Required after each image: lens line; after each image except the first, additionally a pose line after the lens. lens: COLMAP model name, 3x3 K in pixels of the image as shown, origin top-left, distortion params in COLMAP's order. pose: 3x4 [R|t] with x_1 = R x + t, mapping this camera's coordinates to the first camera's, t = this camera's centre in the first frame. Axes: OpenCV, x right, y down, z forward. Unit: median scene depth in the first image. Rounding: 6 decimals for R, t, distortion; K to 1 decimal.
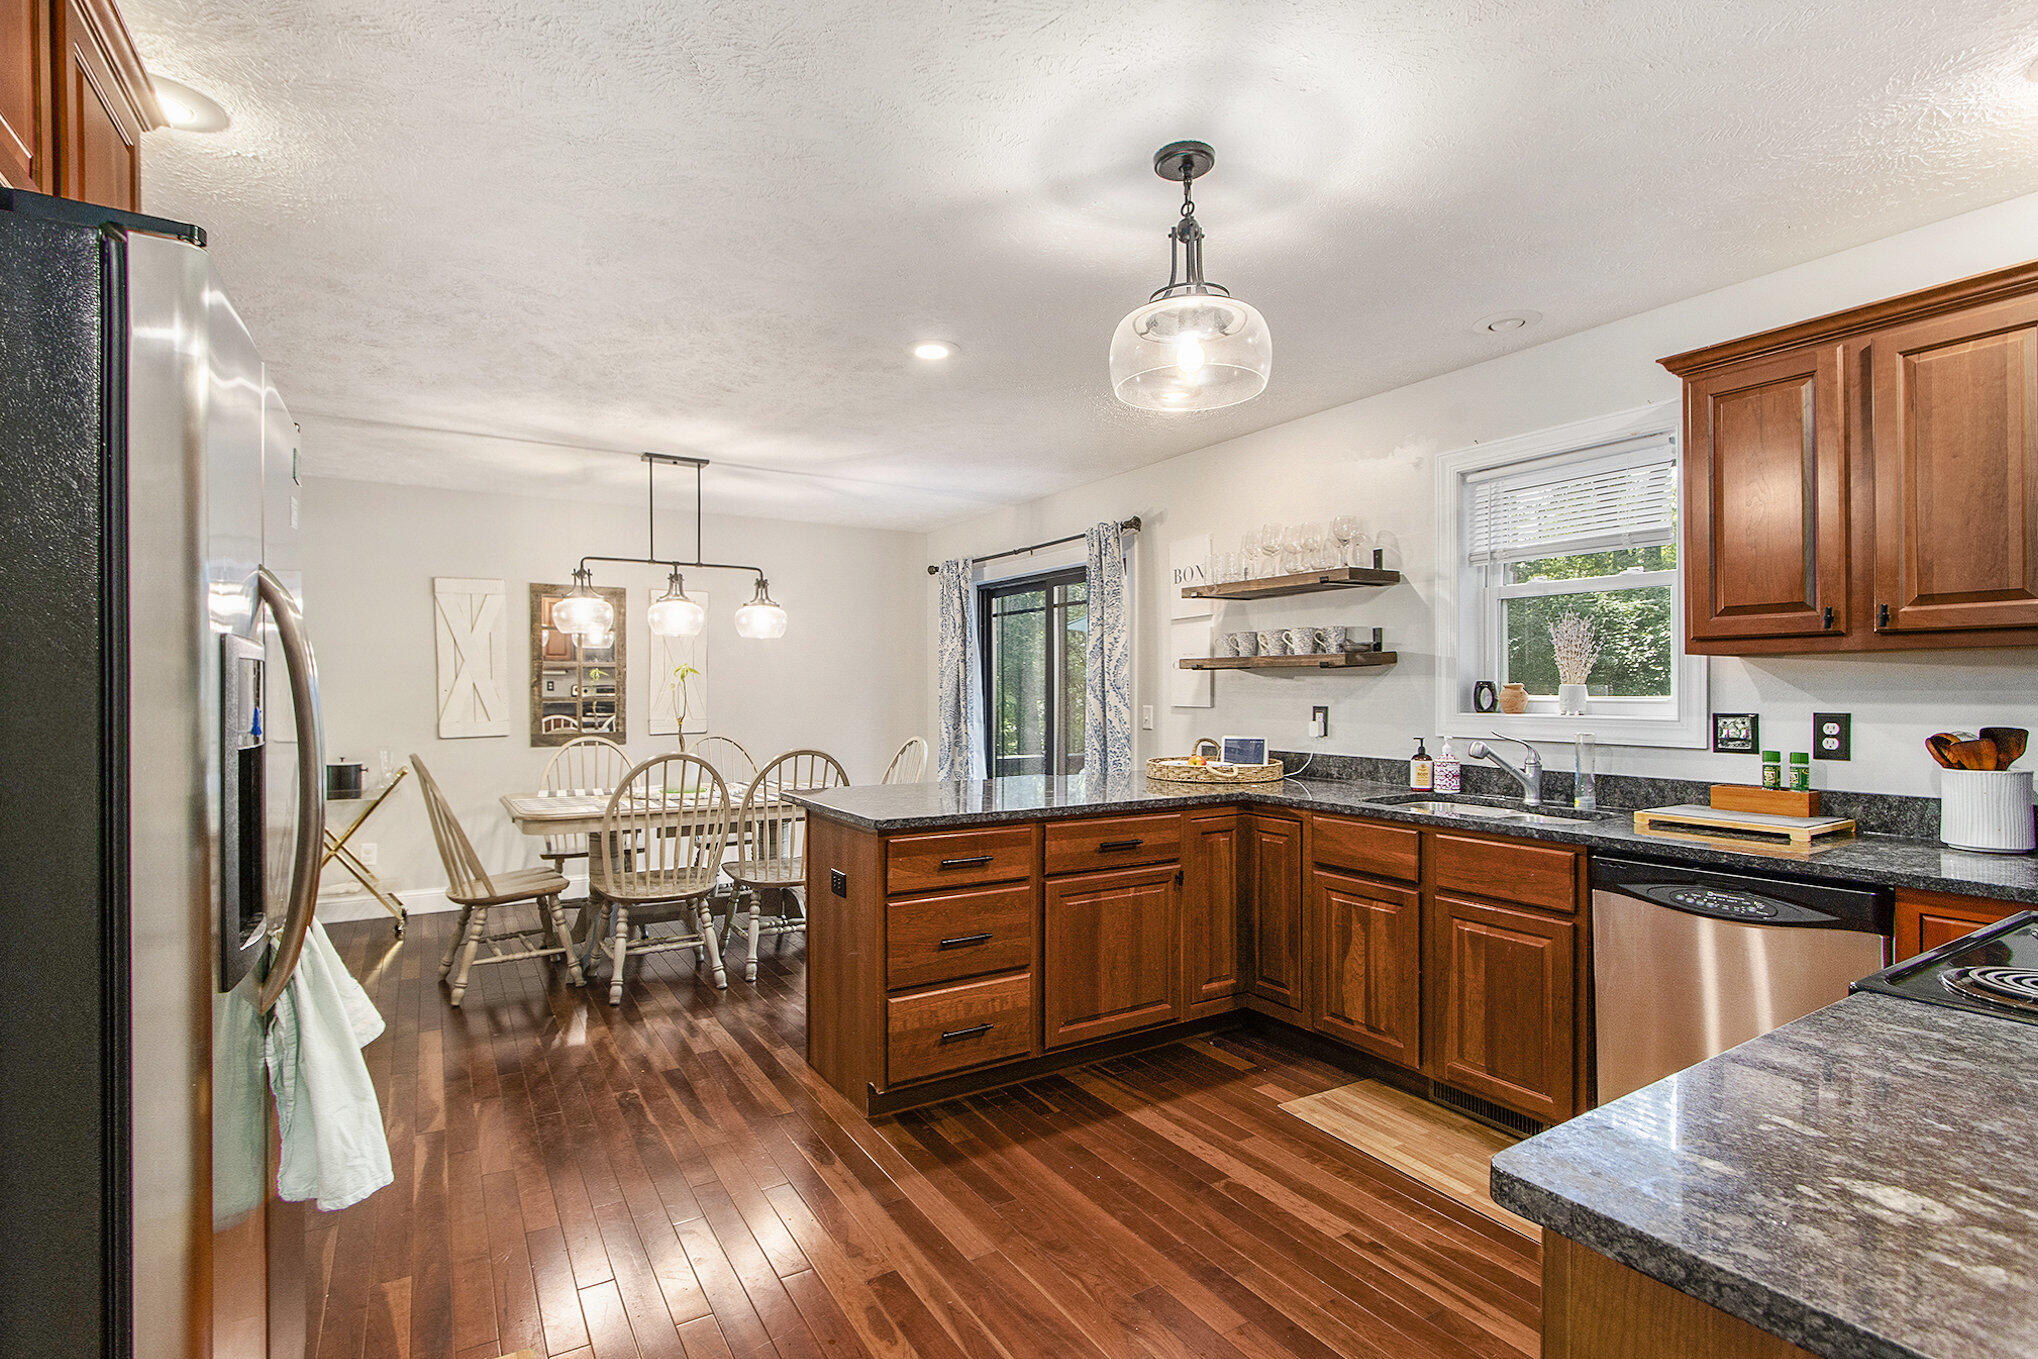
lens RADIAL K [[971.9, 0, 1014.8], [0, 971.9, 672.7], [0, 0, 1]] dist [-0.018838, 0.002004]
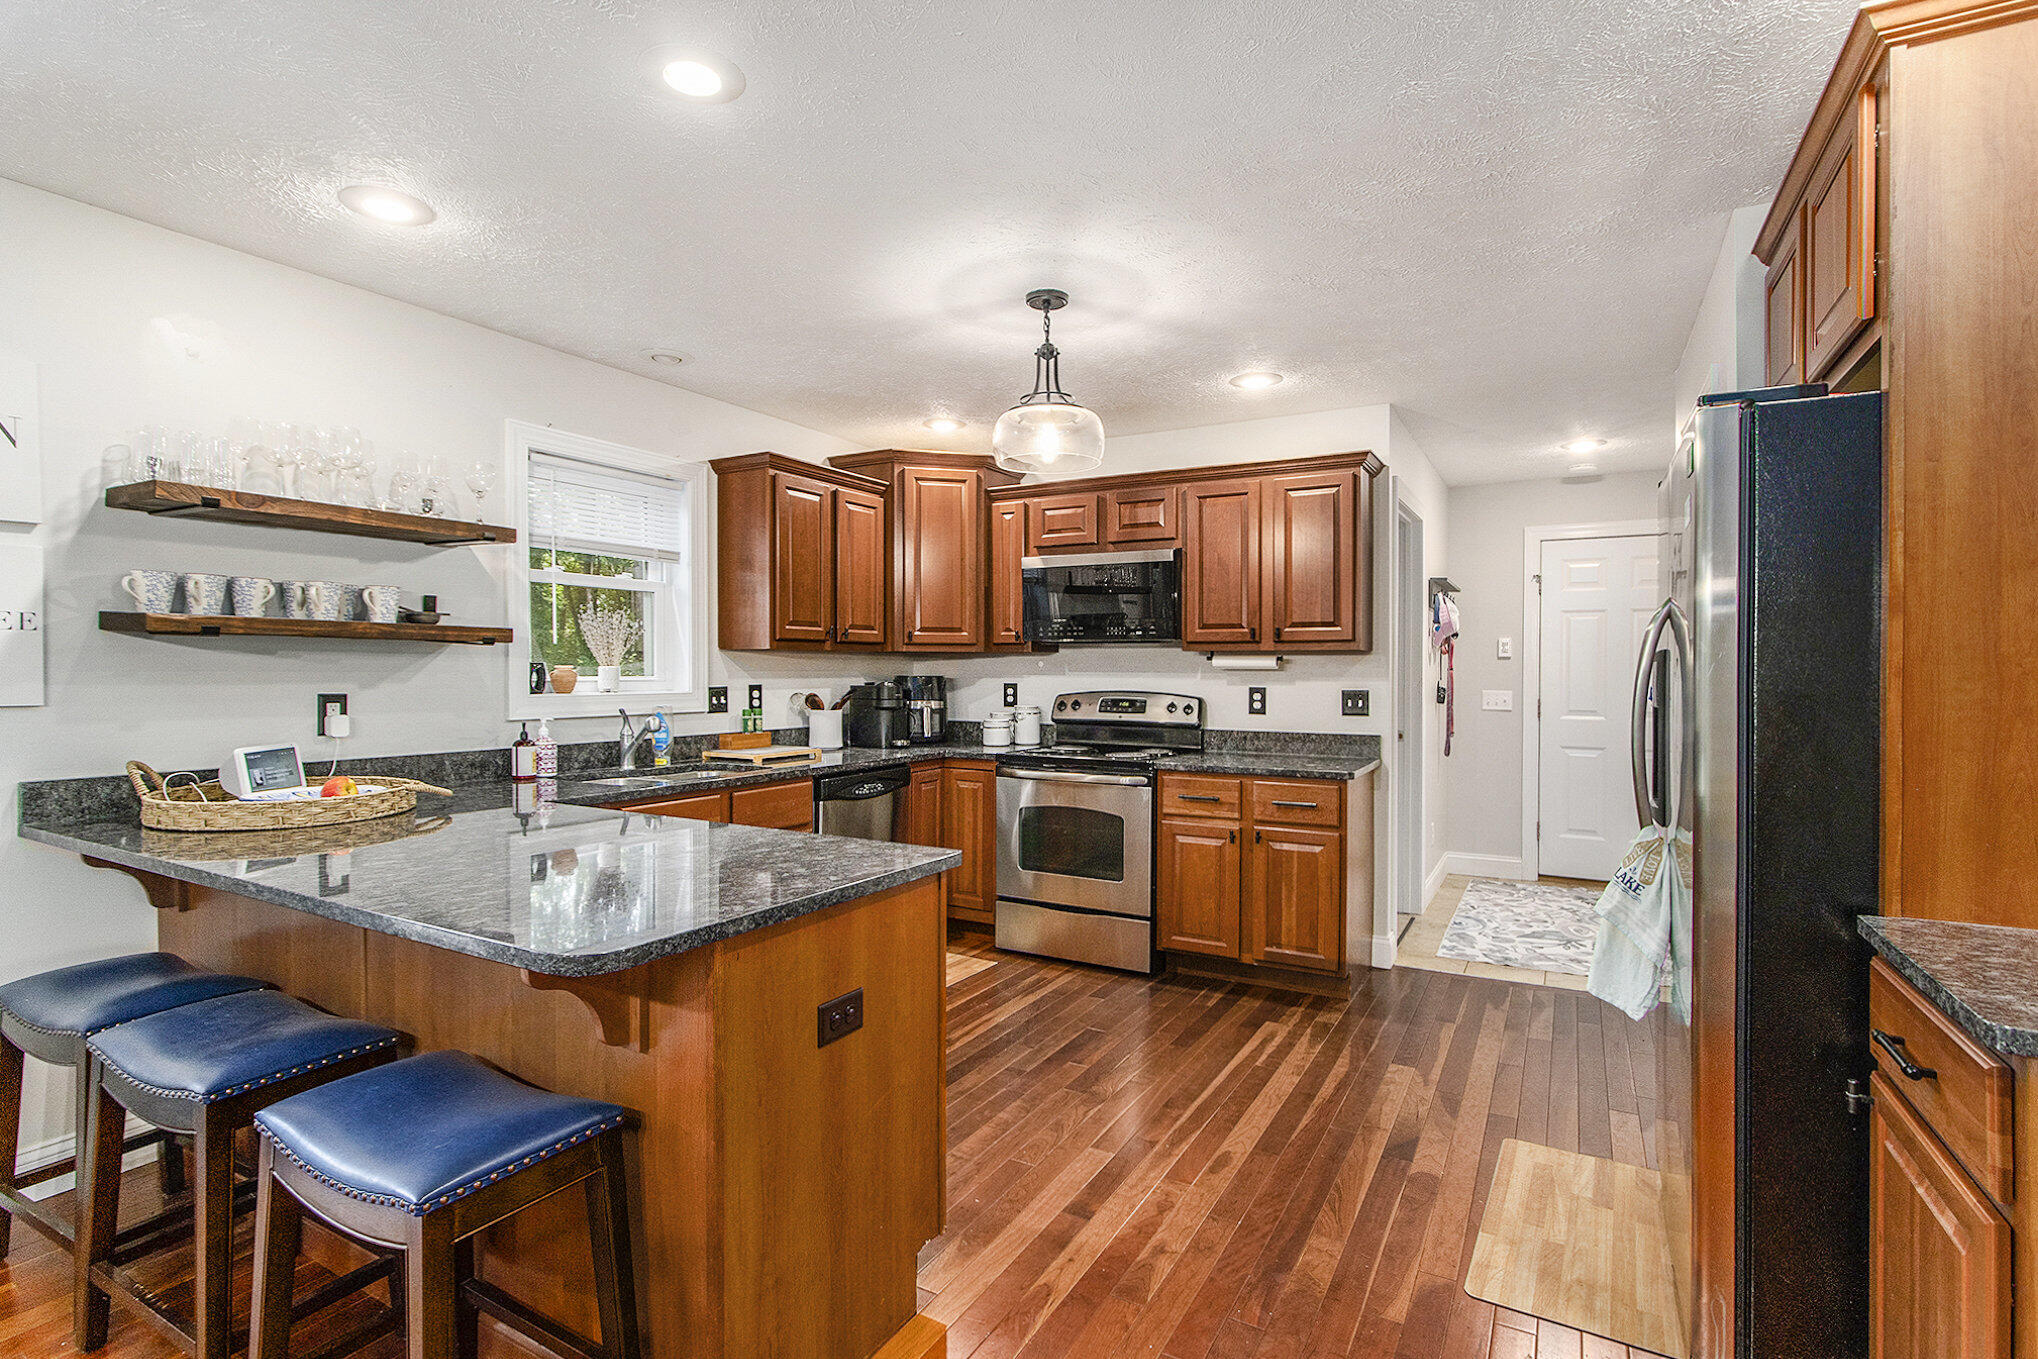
lens RADIAL K [[971.9, 0, 1024.2], [0, 971.9, 670.0], [0, 0, 1]] dist [-0.018838, 0.002004]
pose [[-0.483071, -0.004183, 0.875571, -0.646597], [-0.019967, 0.999781, -0.006240, 0.013017], [-0.875353, -0.020497, -0.483049, 1.049013]]
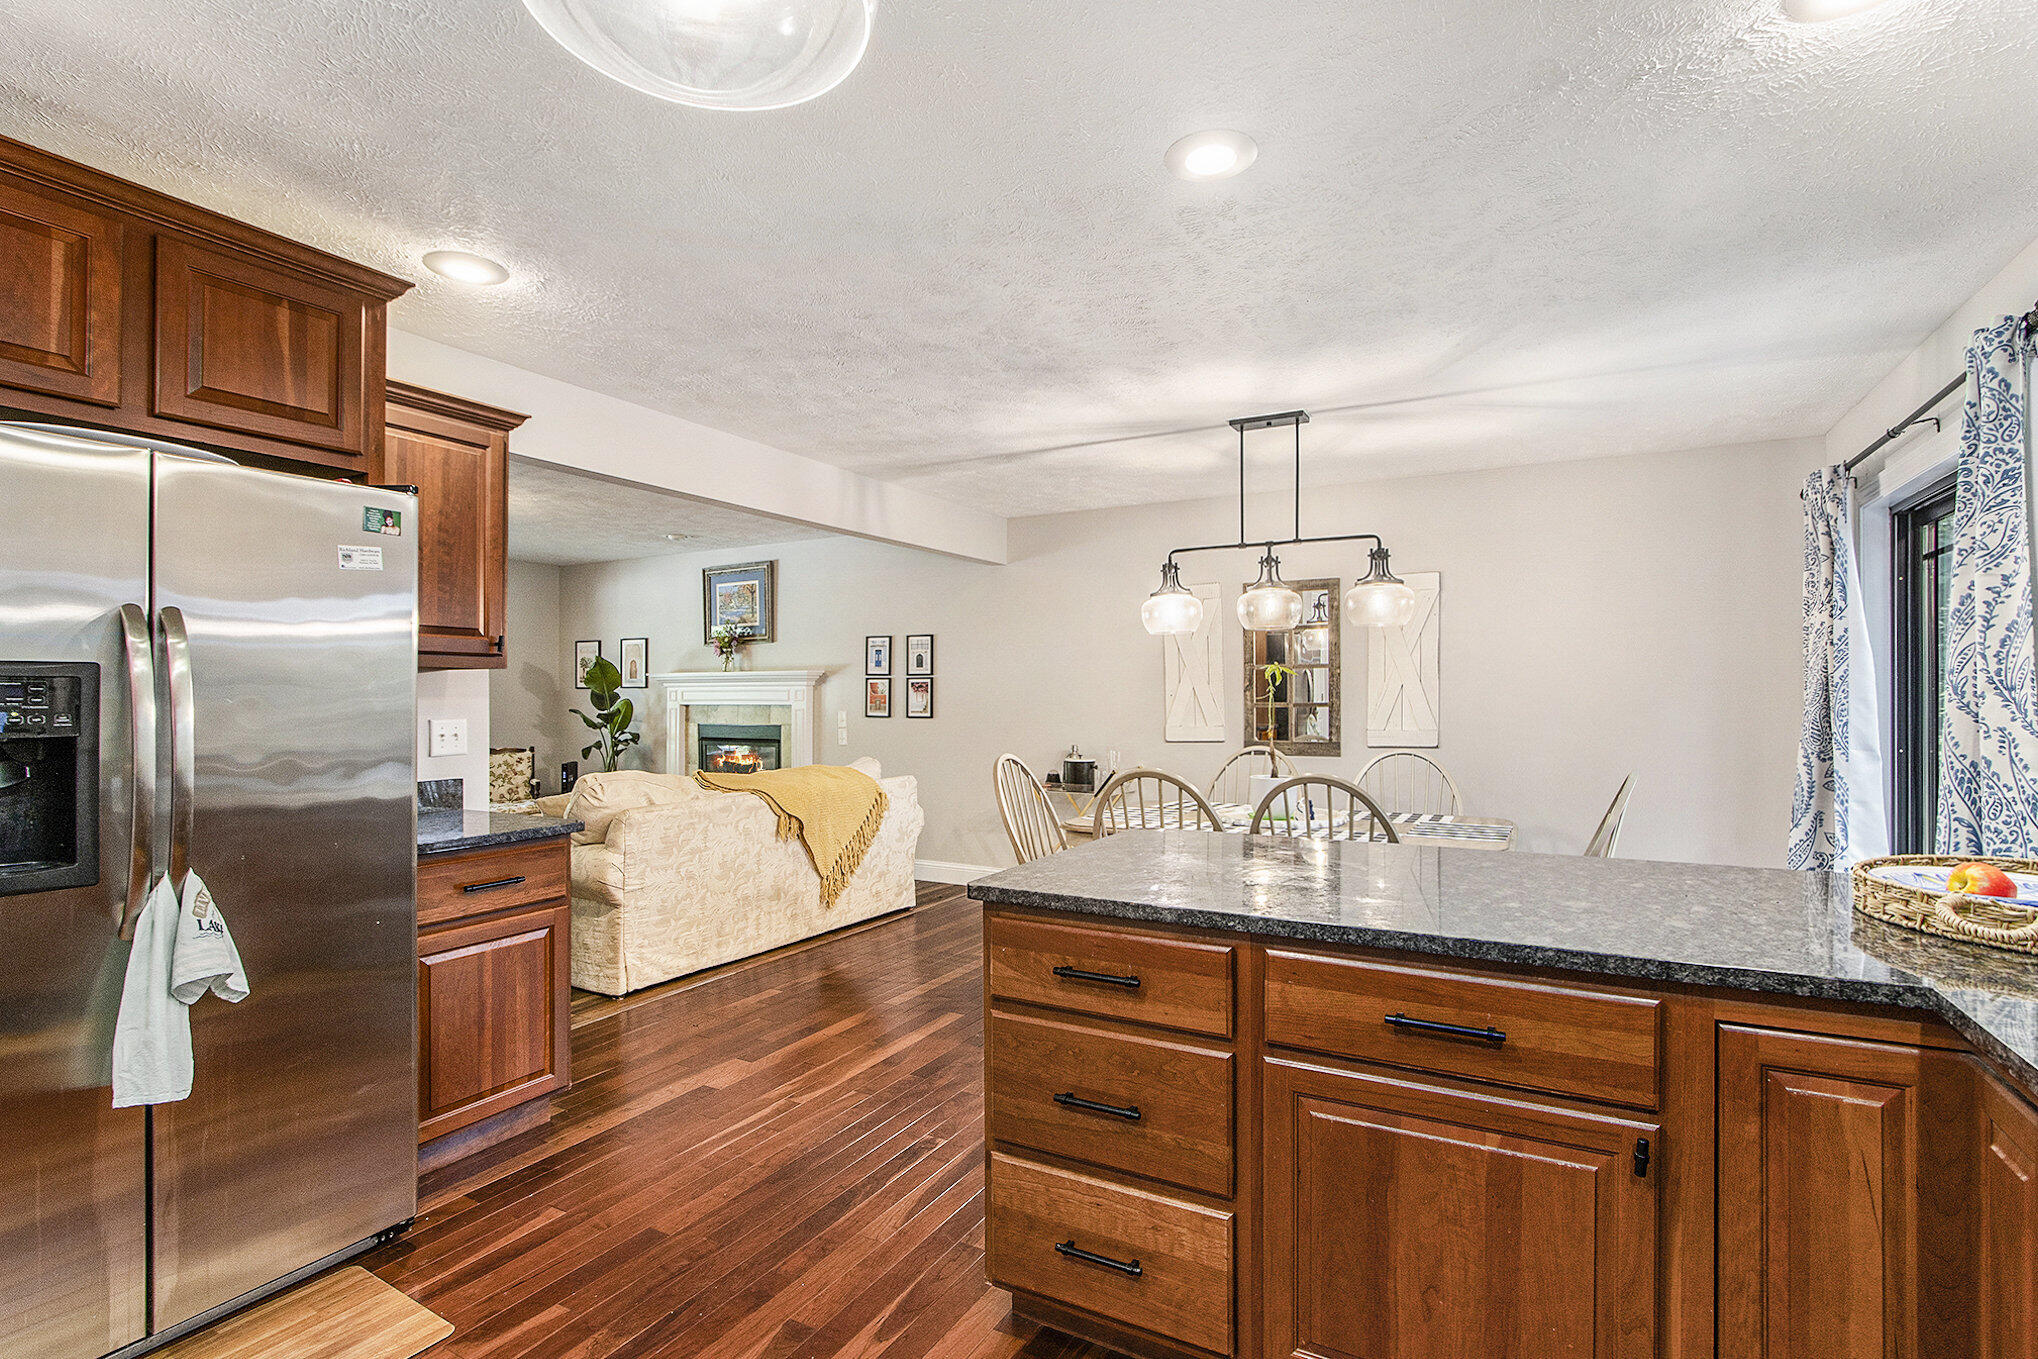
lens RADIAL K [[971.9, 0, 1019.0], [0, 971.9, 673.2], [0, 0, 1]] dist [-0.018838, 0.002004]
pose [[0.485636, -0.019079, -0.873953, 0.401199], [0.016751, 0.999781, -0.012518, 0.009434], [0.874001, -0.008560, 0.485849, 0.579237]]
